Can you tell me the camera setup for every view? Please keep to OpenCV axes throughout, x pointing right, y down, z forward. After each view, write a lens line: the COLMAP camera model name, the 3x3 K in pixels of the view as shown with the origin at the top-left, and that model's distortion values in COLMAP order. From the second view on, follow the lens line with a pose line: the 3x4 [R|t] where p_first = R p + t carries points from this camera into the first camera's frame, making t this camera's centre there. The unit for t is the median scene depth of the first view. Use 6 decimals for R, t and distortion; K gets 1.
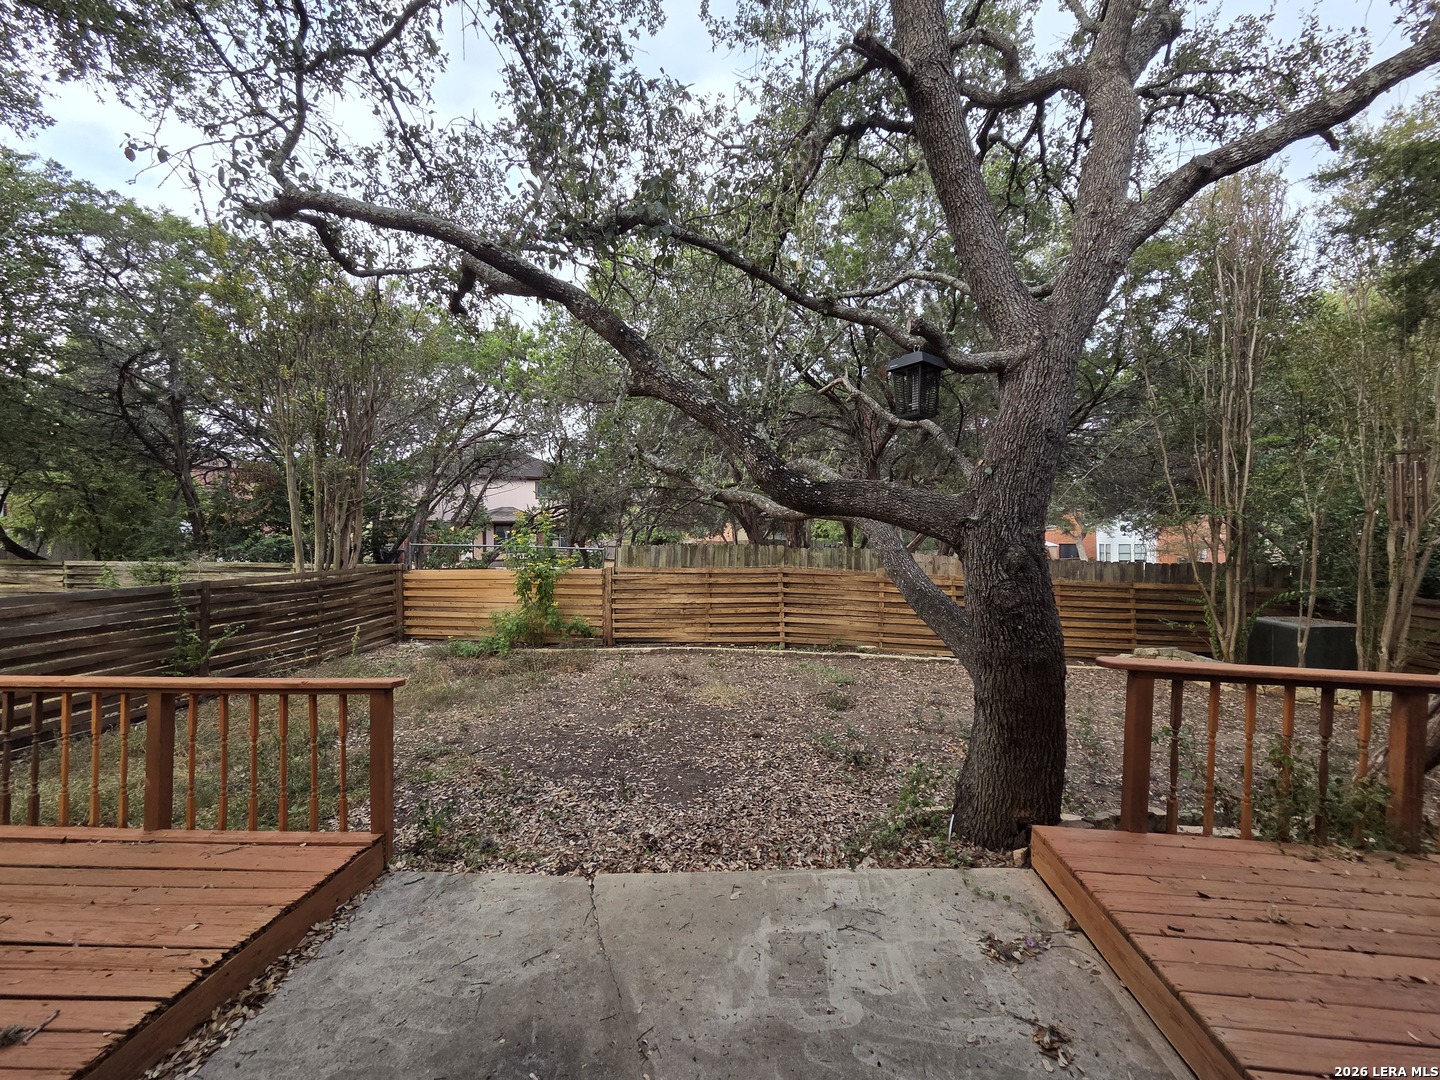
lens RADIAL K [[589.4, 0, 718.3], [0, 589.4, 537.4], [0, 0, 1]] dist [0.003966, 0.000116]
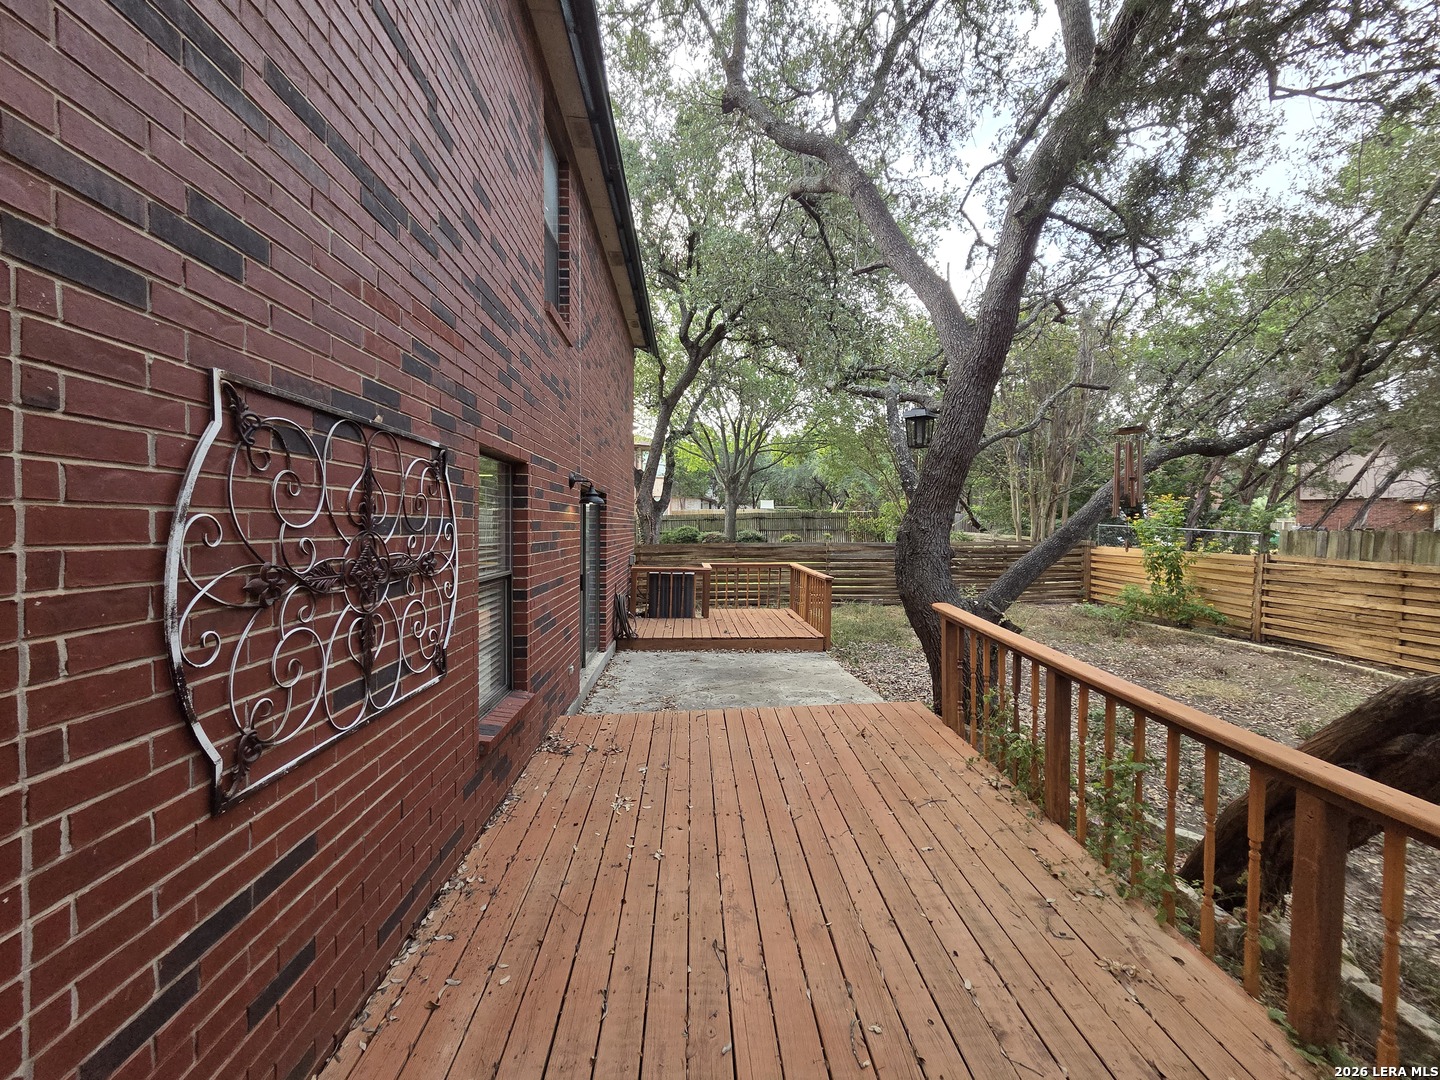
lens RADIAL K [[589.4, 0, 711.9], [0, 589.4, 535.9], [0, 0, 1]] dist [0.003966, 0.000116]
pose [[0.114551, 0.032261, -0.992893, 0.609615], [0.003557, 0.999453, 0.032885, -0.009548], [0.993411, -0.007298, 0.114374, 0.072088]]
